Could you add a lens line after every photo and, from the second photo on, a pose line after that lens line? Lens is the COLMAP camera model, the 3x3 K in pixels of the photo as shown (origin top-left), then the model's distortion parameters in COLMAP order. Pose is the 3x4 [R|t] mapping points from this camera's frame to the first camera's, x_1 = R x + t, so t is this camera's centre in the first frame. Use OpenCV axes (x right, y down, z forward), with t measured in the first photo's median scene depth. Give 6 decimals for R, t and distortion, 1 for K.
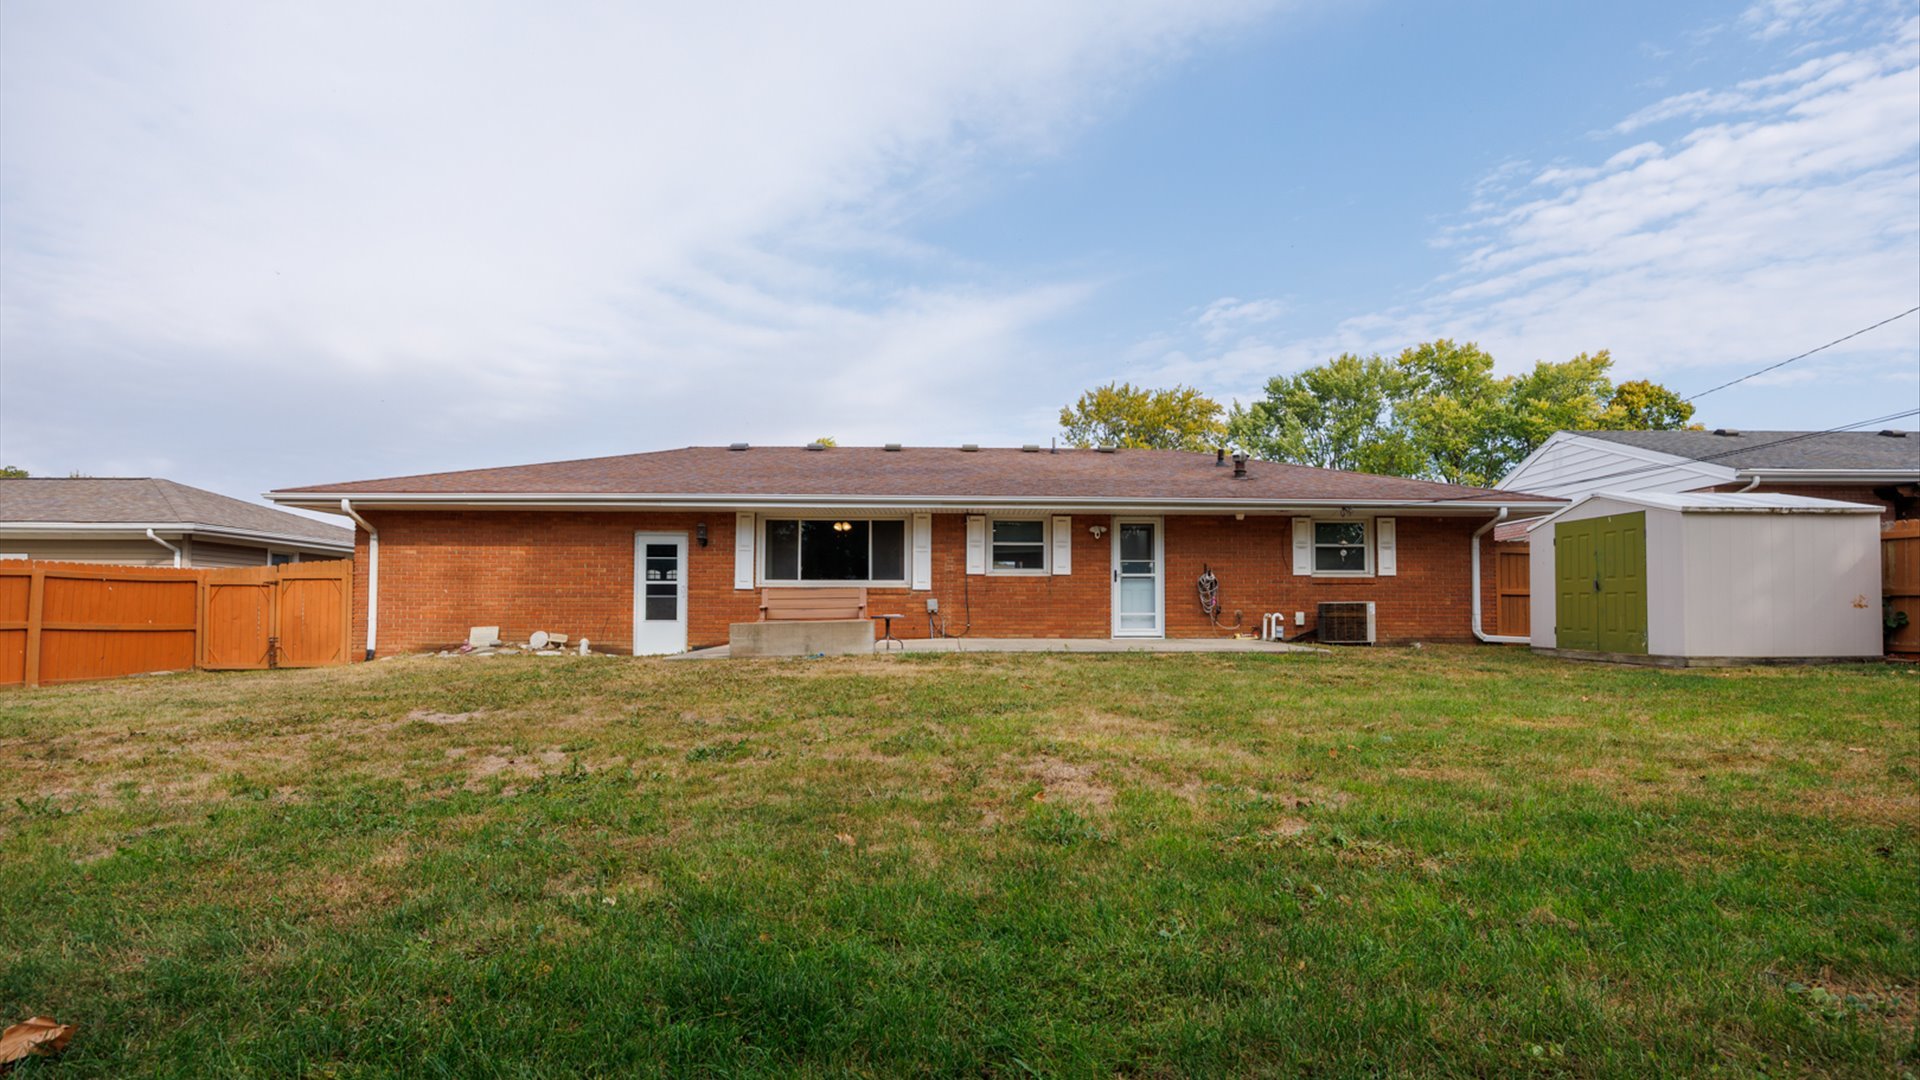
lens RADIAL K [[951.6, 0, 959.2], [0, 951.6, 587.3], [0, 0, 1]] dist [-0.007094, -0.000265]
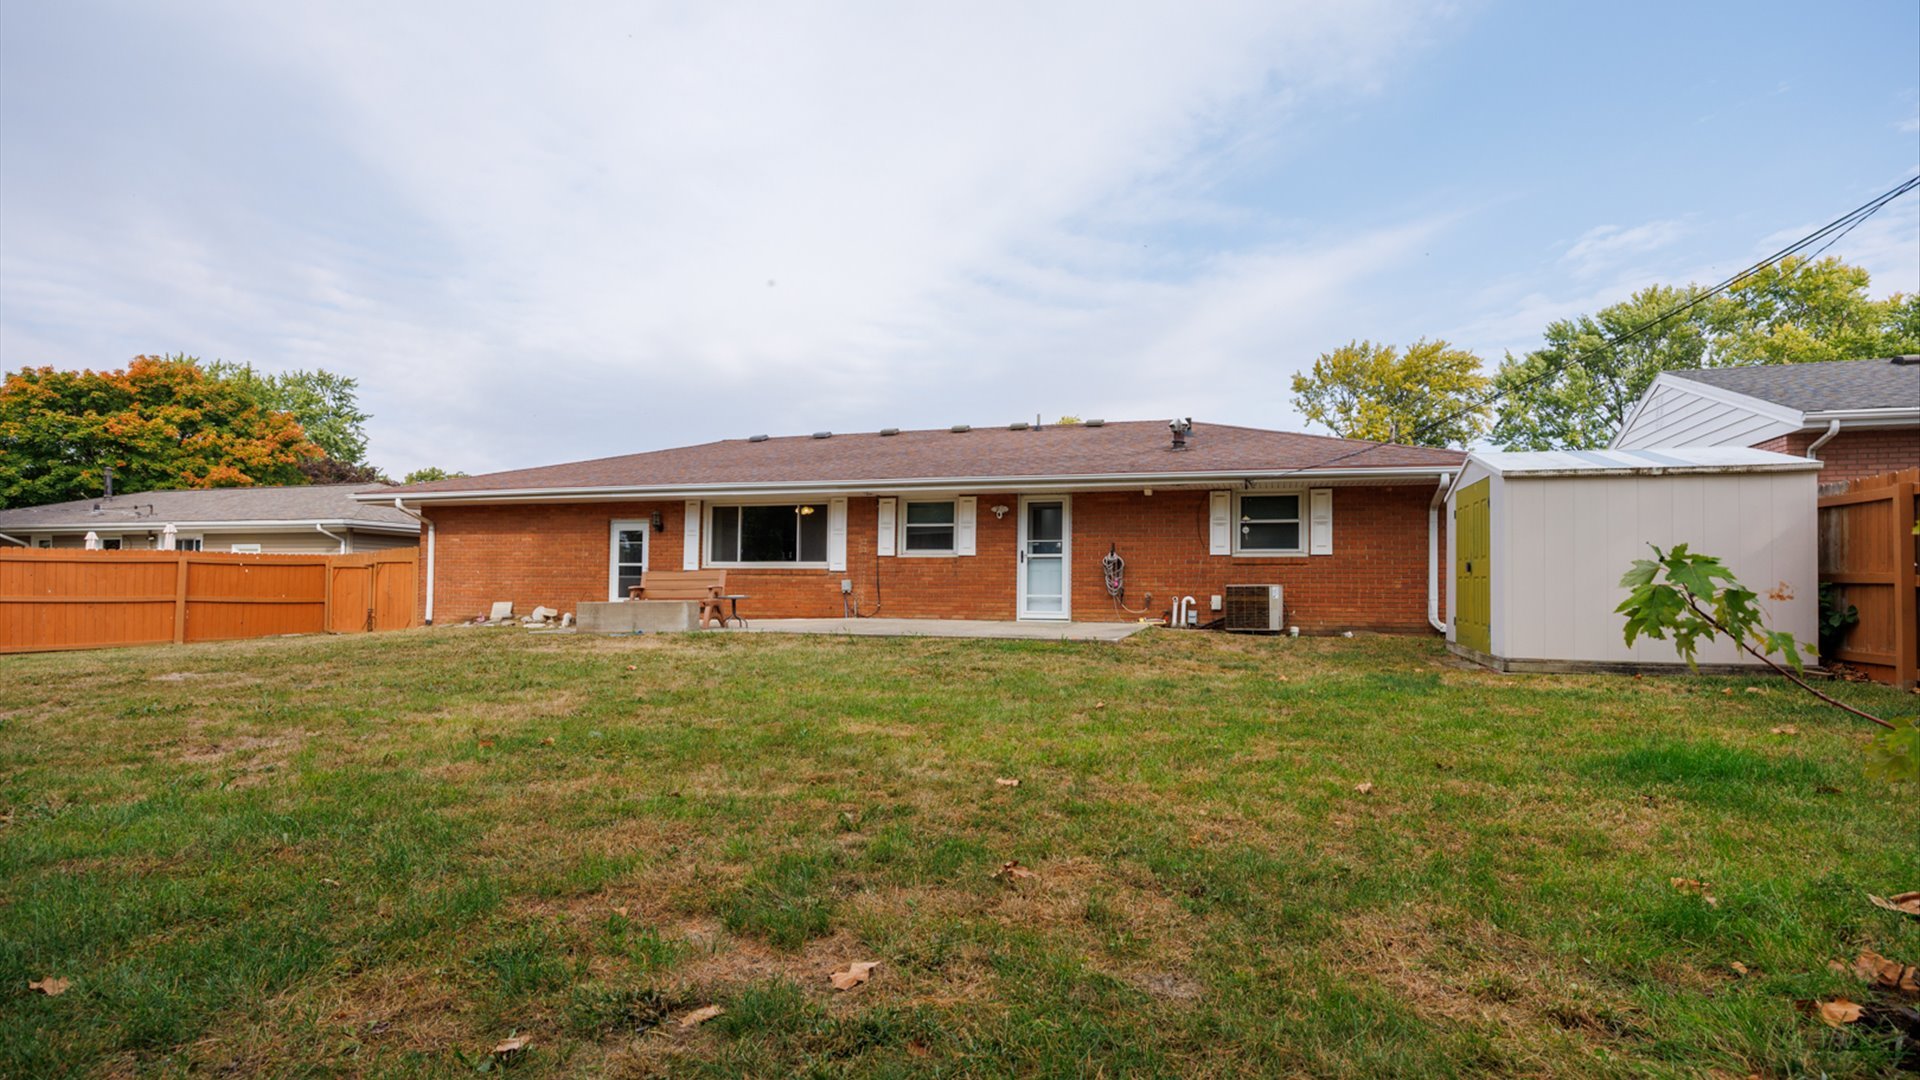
lens RADIAL K [[934.9, 0, 956.4], [0, 934.9, 593.7], [0, 0, 1]] dist [-0.008085, 0.000075]
pose [[0.947230, 0.007753, -0.320460, 0.409224], [0.002872, 0.999462, 0.032670, -0.005555], [0.320541, -0.031867, 0.946699, 0.072681]]
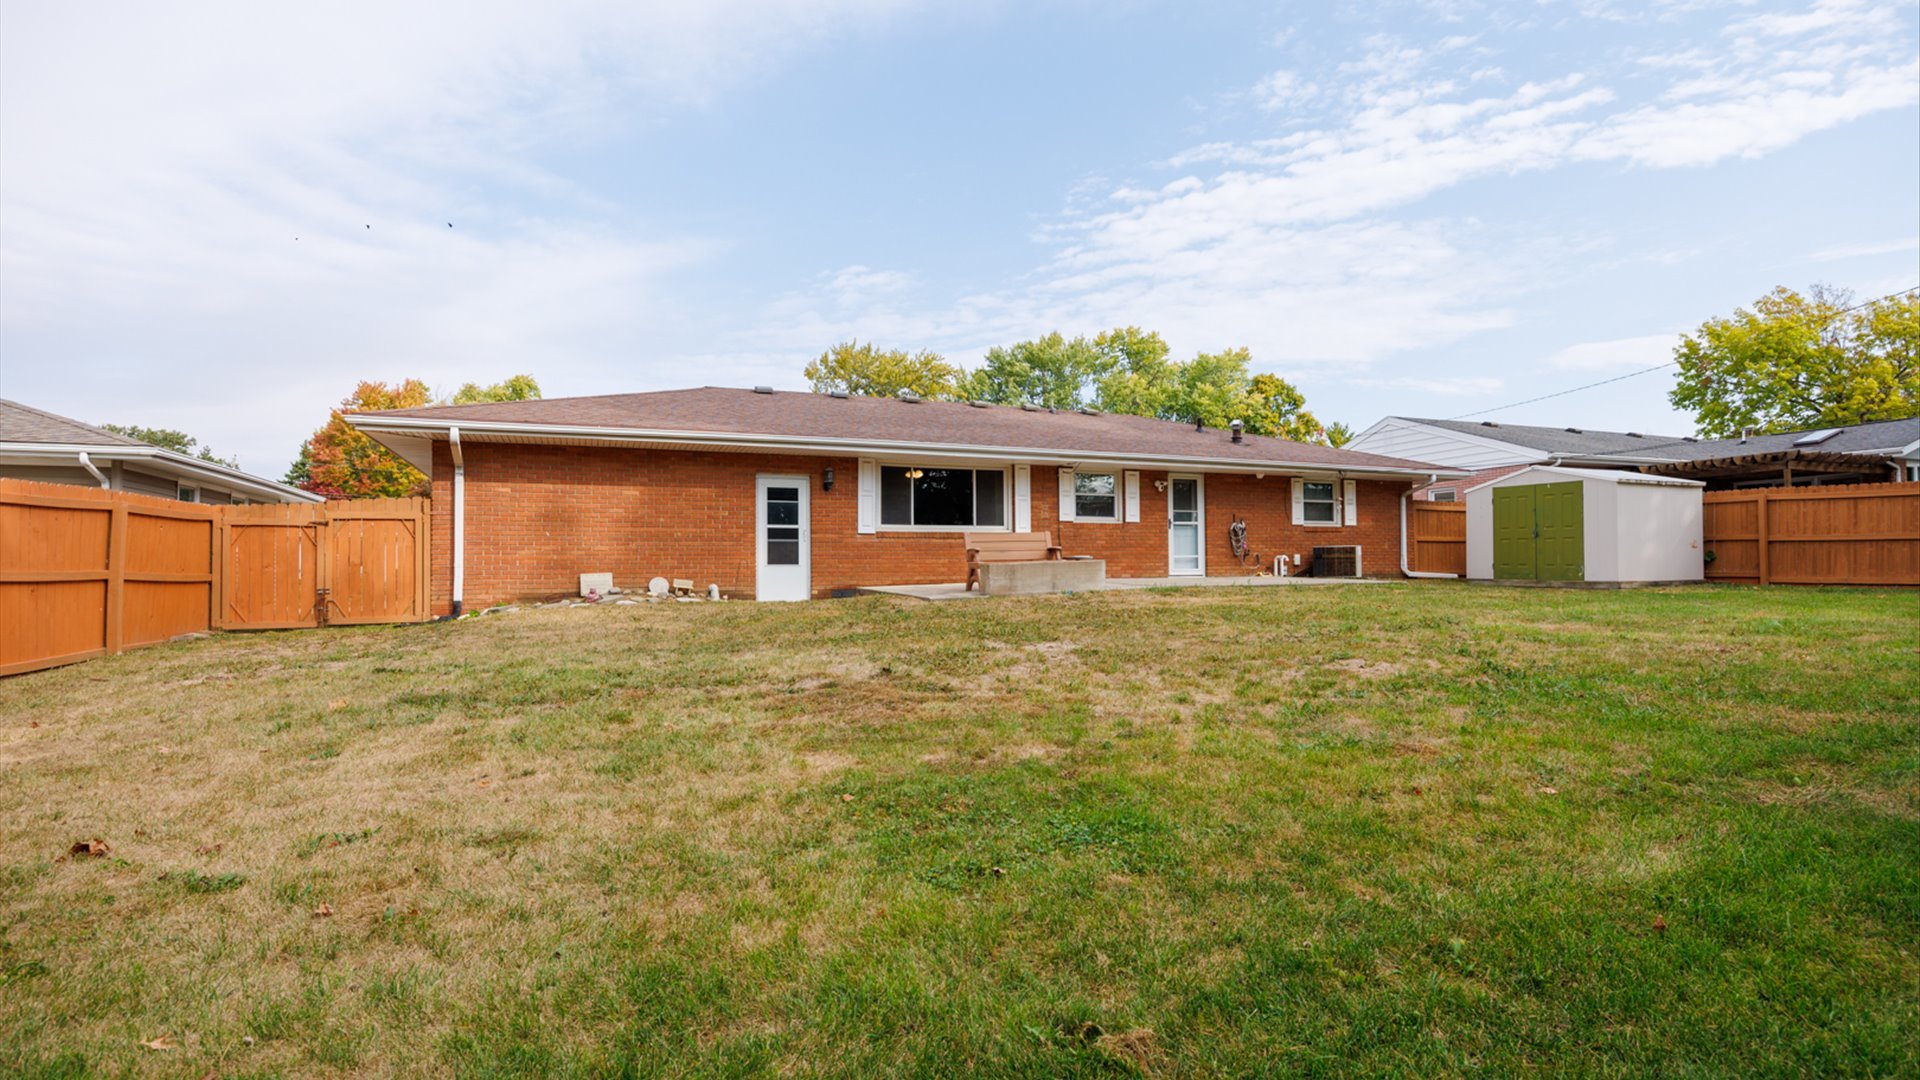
lens RADIAL K [[927.5, 0, 957.7], [0, 927.5, 532.1], [0, 0, 1]] dist [-0.010920, 0.000570]
pose [[0.929072, 0.005273, 0.369861, -0.499399], [-0.002733, 0.999969, -0.007391, 0.007429], [-0.369888, 0.005855, 0.929058, 0.041886]]
